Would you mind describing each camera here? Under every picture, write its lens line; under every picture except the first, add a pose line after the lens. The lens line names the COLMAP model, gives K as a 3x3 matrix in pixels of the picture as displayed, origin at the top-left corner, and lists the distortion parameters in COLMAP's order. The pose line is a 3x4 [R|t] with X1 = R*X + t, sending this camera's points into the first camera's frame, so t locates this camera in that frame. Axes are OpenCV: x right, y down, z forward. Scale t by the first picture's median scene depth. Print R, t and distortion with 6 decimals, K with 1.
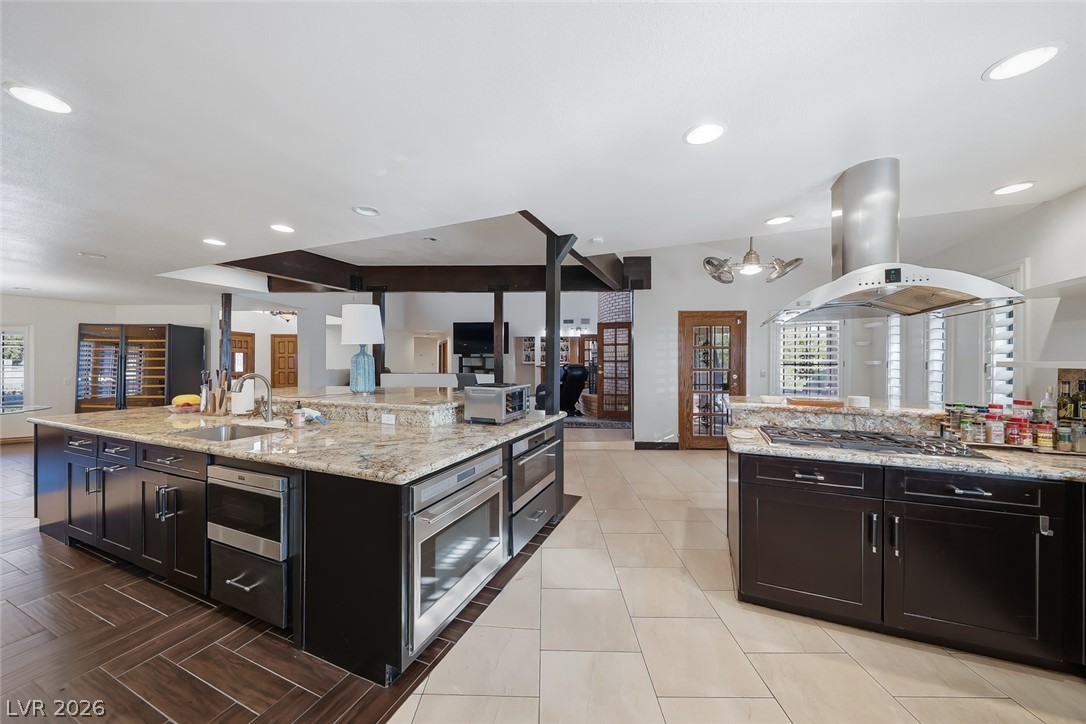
lens RADIAL K [[377.5, 0, 540.2], [0, 377.5, 357.3], [0, 0, 1]] dist [0.002192, -0.000806]
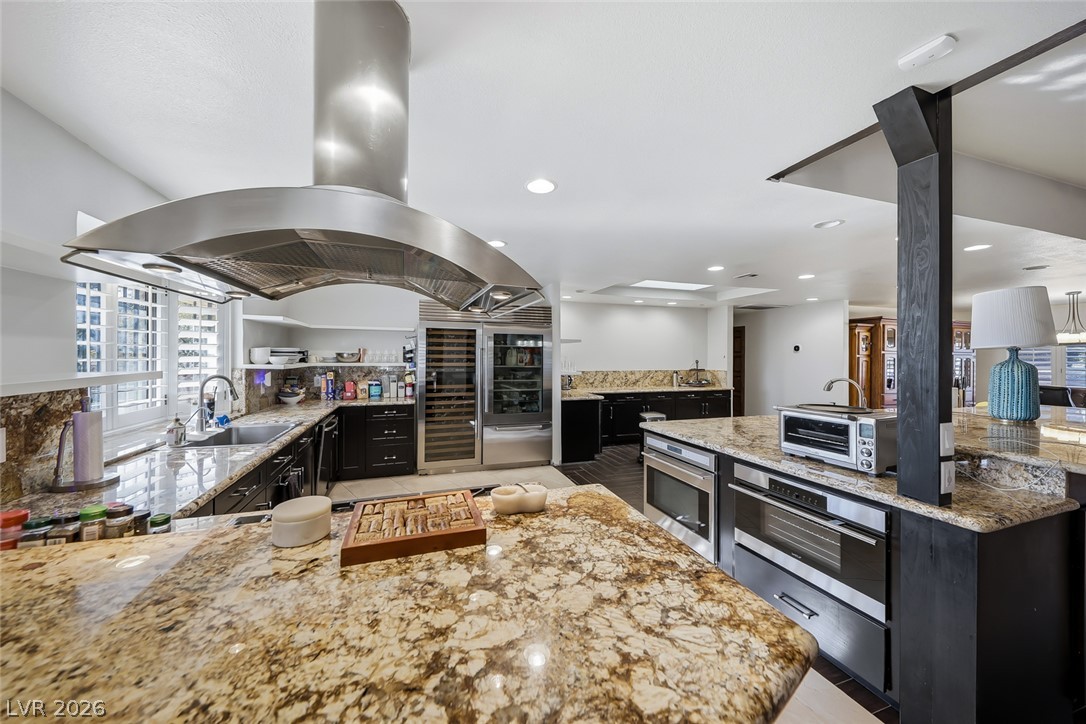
lens RADIAL K [[377.5, 0, 525.9], [0, 377.5, 359.6], [0, 0, 1]] dist [0.002192, -0.000806]
pose [[-0.749085, 0.004032, -0.662462, 1.048629], [-0.007110, 0.999875, 0.014126, -0.026758], [0.662436, 0.015291, -0.748963, 1.578603]]
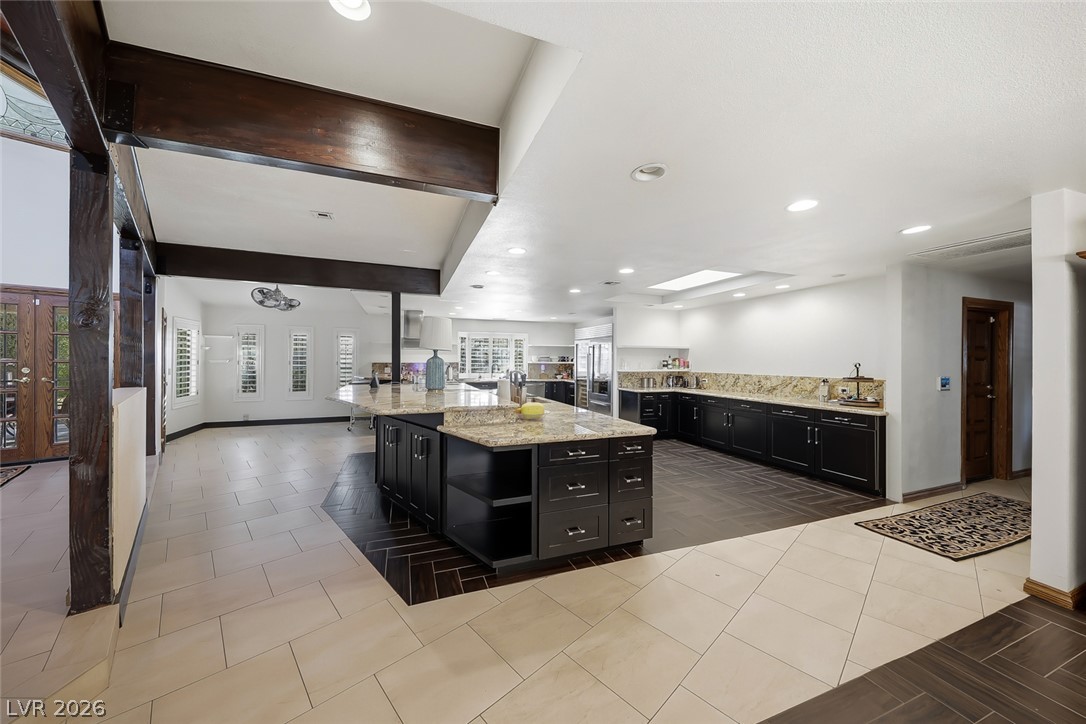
lens RADIAL K [[377.5, 0, 546.8], [0, 377.5, 360.7], [0, 0, 1]] dist [0.002192, -0.000806]
pose [[-0.690724, -0.005259, 0.723100, -2.402870], [-0.002230, 0.999984, 0.005143, -0.008413], [-0.723116, 0.001940, -0.690724, 2.659246]]
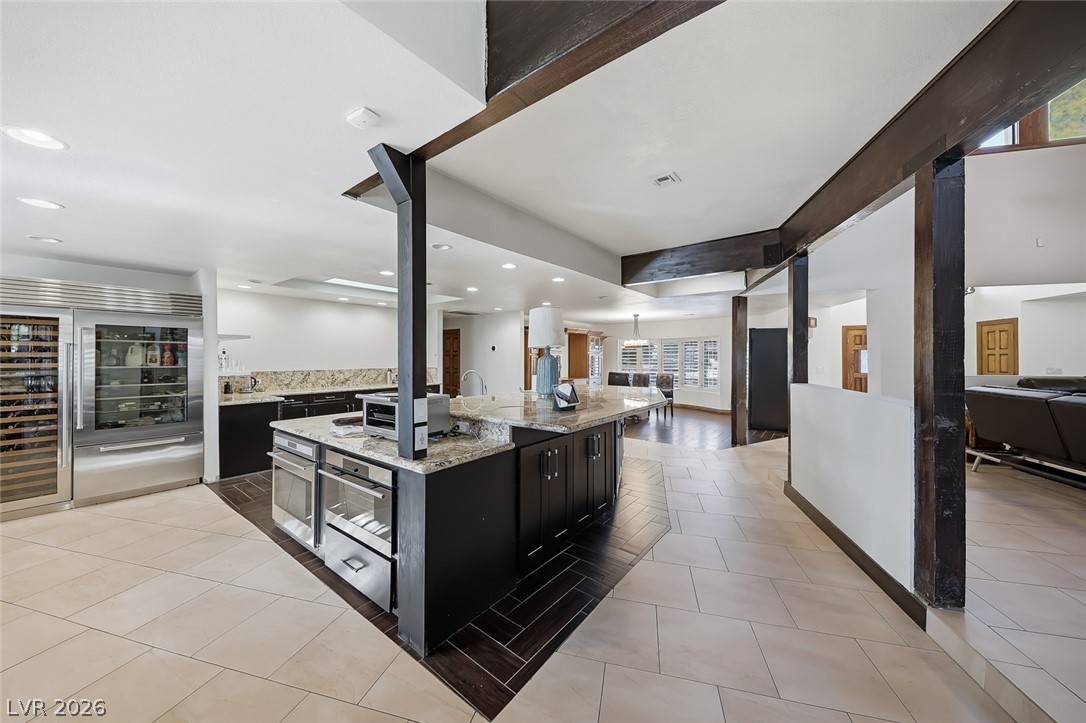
lens RADIAL K [[377.5, 0, 532.7], [0, 377.5, 357.5], [0, 0, 1]] dist [0.002192, -0.000806]
pose [[-0.259569, 0.002300, -0.965722, 0.853639], [-0.004385, 0.999984, 0.003561, -0.013496], [0.965715, 0.005159, -0.259554, 2.082465]]
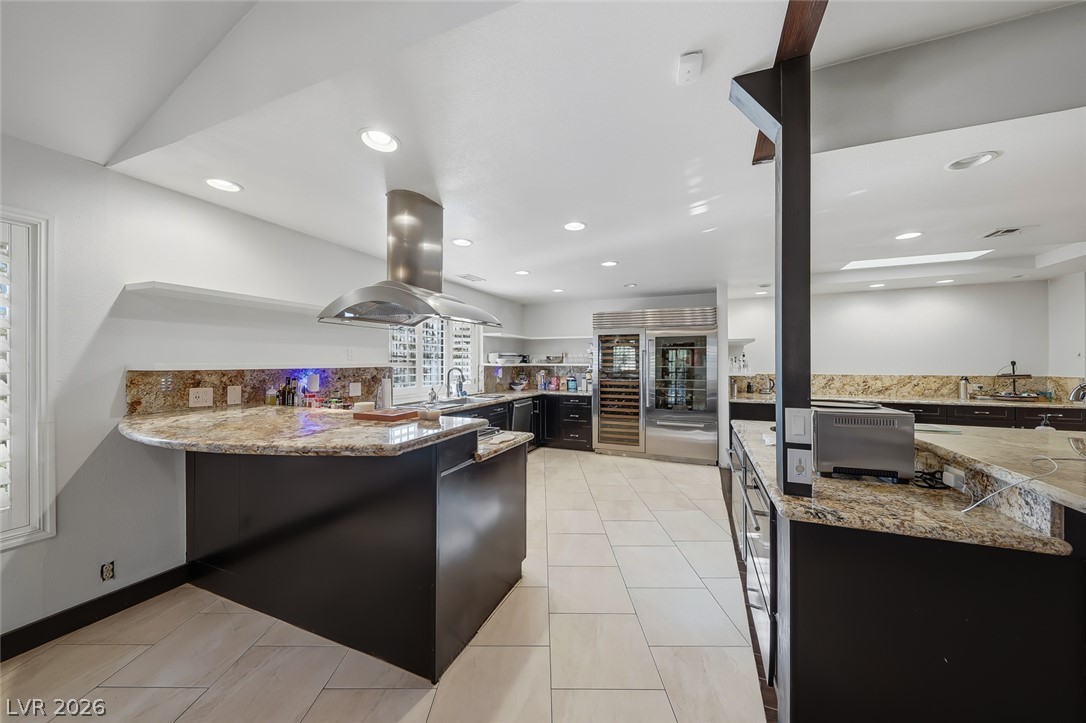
lens RADIAL K [[377.5, 0, 554.5], [0, 377.5, 365.0], [0, 0, 1]] dist [0.002192, -0.000806]
pose [[-0.999899, 0.000495, -0.014224, 0.444755], [0.000373, 0.999963, 0.008594, 0.013985], [0.014228, 0.008588, -0.999862, 2.205125]]
